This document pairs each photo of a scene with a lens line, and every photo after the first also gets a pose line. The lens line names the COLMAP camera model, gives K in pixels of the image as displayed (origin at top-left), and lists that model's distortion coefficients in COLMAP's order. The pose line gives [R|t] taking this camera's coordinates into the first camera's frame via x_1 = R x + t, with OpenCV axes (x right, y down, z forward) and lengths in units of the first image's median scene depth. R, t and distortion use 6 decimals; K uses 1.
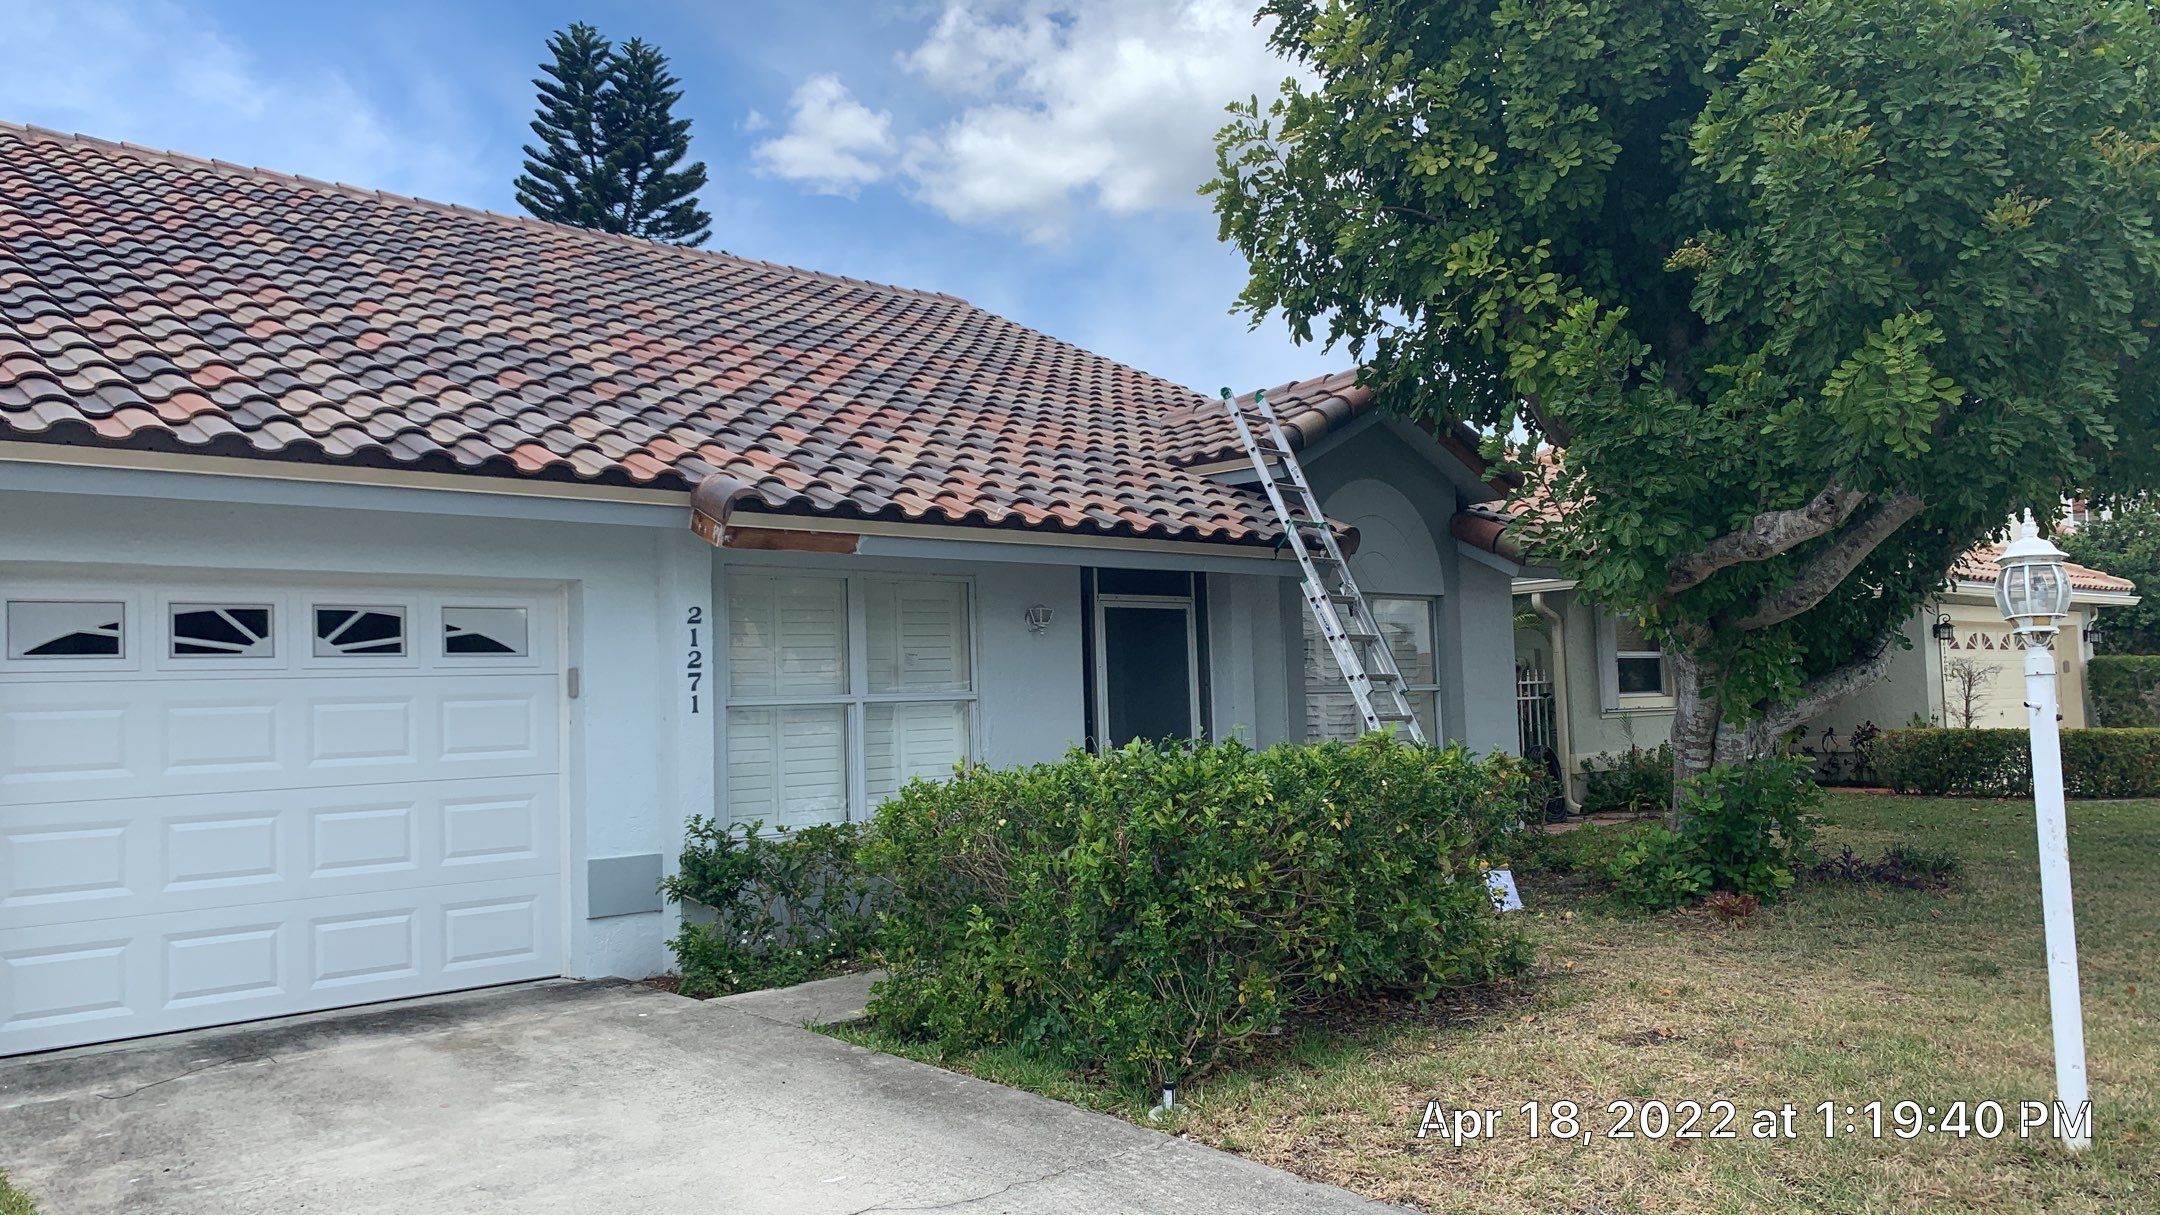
lens RADIAL K [[1653.7, 0, 1080.0], [0, 1653.7, 607.5], [0, 0, 1]] dist [0.156882, -0.345095]
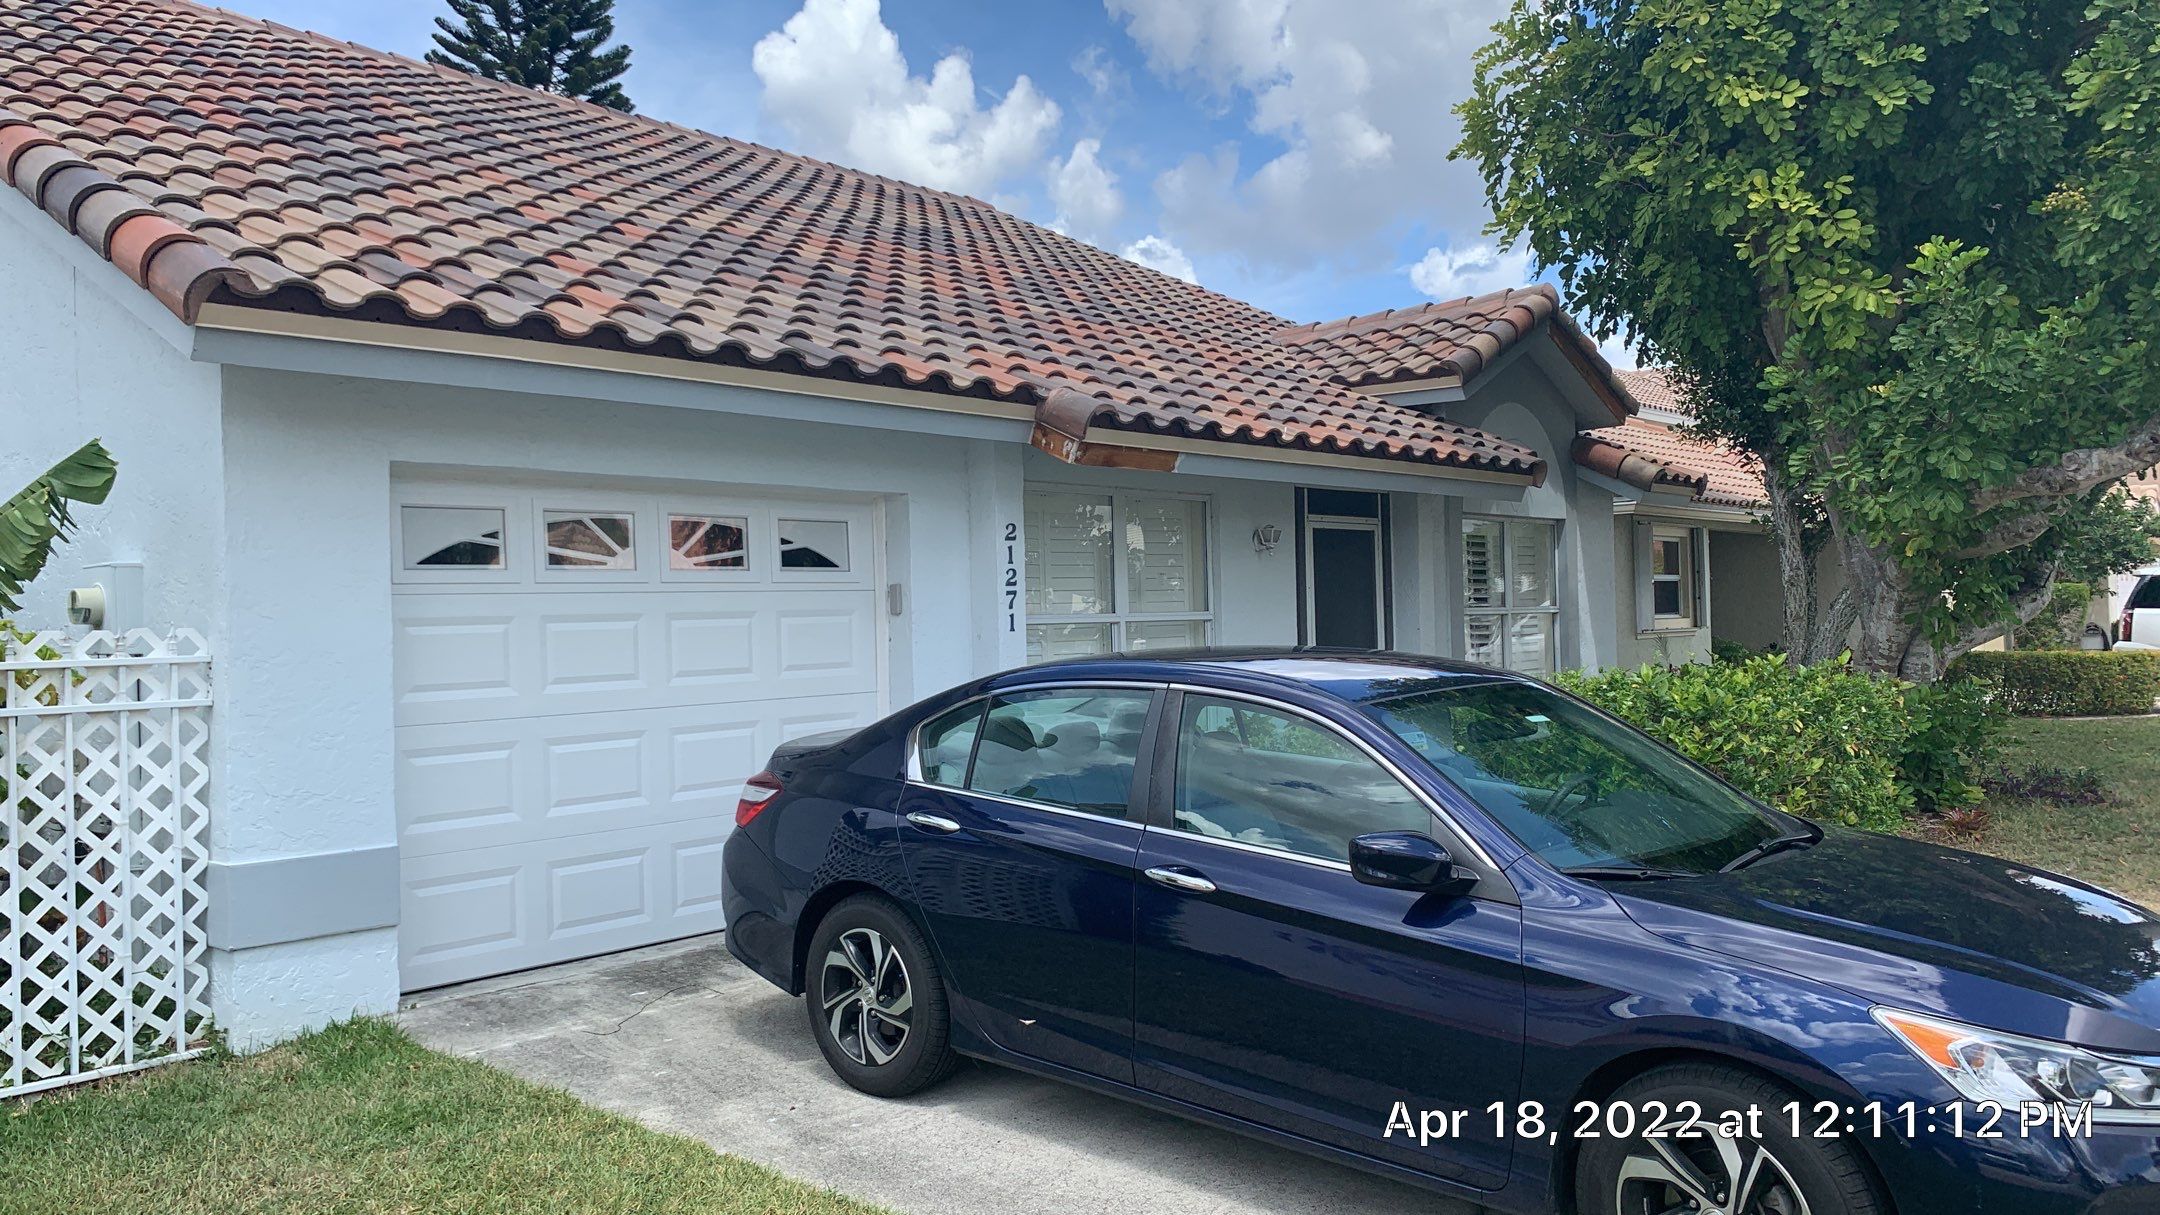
lens RADIAL K [[1668.4, 0, 1106.5], [0, 1668.4, 609.1], [0, 0, 1]] dist [0.046454, -0.044025]
pose [[0.992120, 0.009828, 0.124904, -0.295182], [-0.016442, 0.998510, 0.052035, -0.001949], [-0.124206, -0.053679, 0.990803, 0.026231]]
